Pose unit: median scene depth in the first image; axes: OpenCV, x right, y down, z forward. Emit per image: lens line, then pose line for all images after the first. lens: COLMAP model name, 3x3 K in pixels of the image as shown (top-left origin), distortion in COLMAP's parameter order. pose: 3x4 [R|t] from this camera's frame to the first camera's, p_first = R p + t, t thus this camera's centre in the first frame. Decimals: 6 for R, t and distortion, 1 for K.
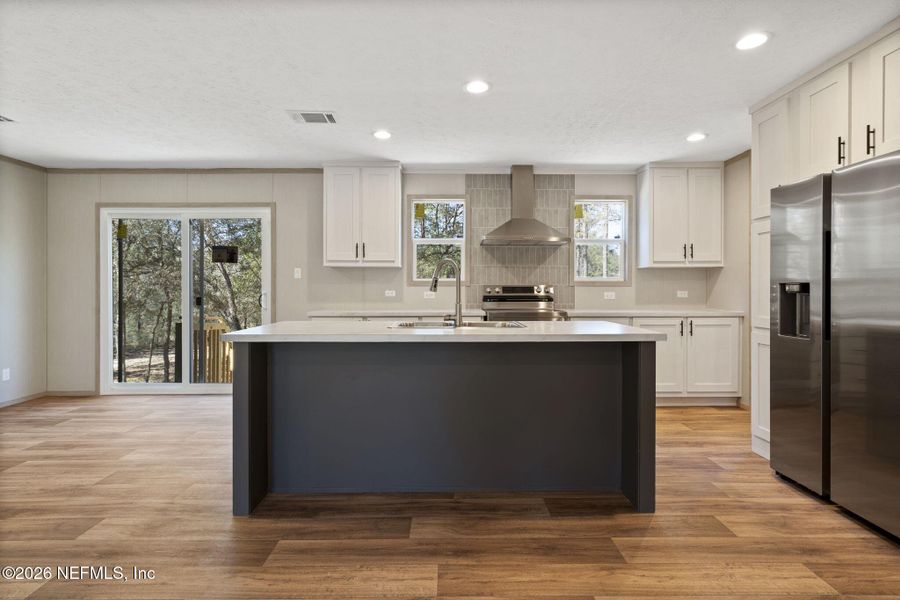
lens RADIAL K [[460.0, 0, 449.5], [0, 460.0, 290.6], [0, 0, 1]] dist [-0.002286, -0.000633]
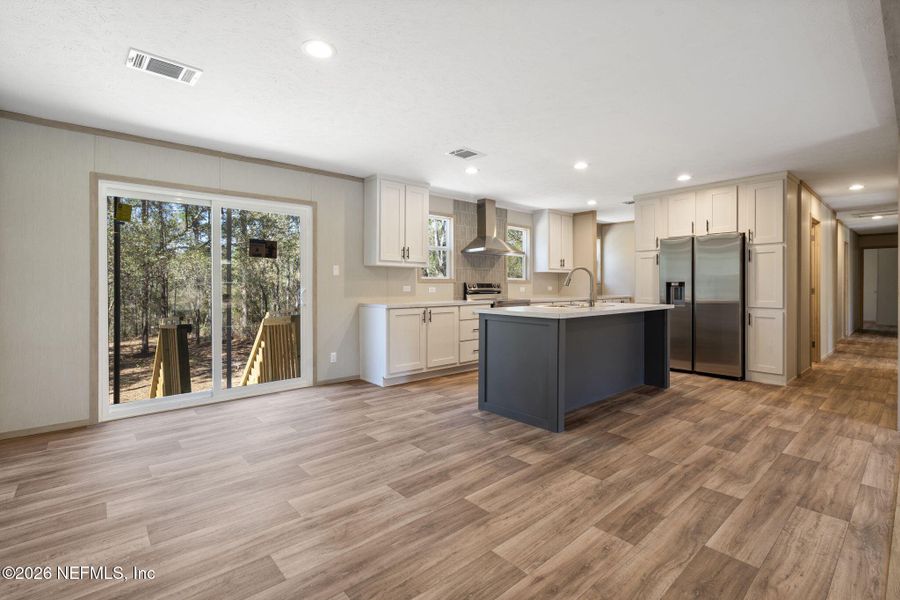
lens RADIAL K [[420.0, 0, 450.3], [0, 420.0, 283.7], [0, 0, 1]] dist [-0.003467, -0.000046]
pose [[0.757413, 0.003932, 0.652924, -0.778747], [0.004605, 0.999925, -0.011363, 0.005649], [-0.652919, 0.011613, 0.757338, 0.085277]]
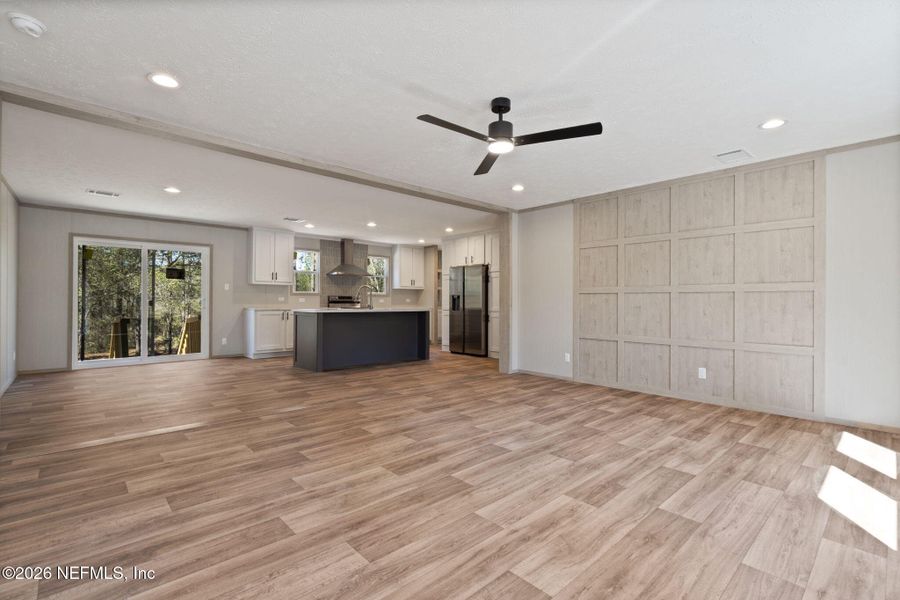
lens RADIAL K [[421.3, 0, 450.7], [0, 421.3, 295.8], [0, 0, 1]] dist [-0.001787, -0.000233]
pose [[0.741437, 0.013630, 0.670884, -0.773155], [0.000285, 0.999787, -0.020628, 0.028462], [-0.671022, 0.015485, 0.741276, -0.729569]]
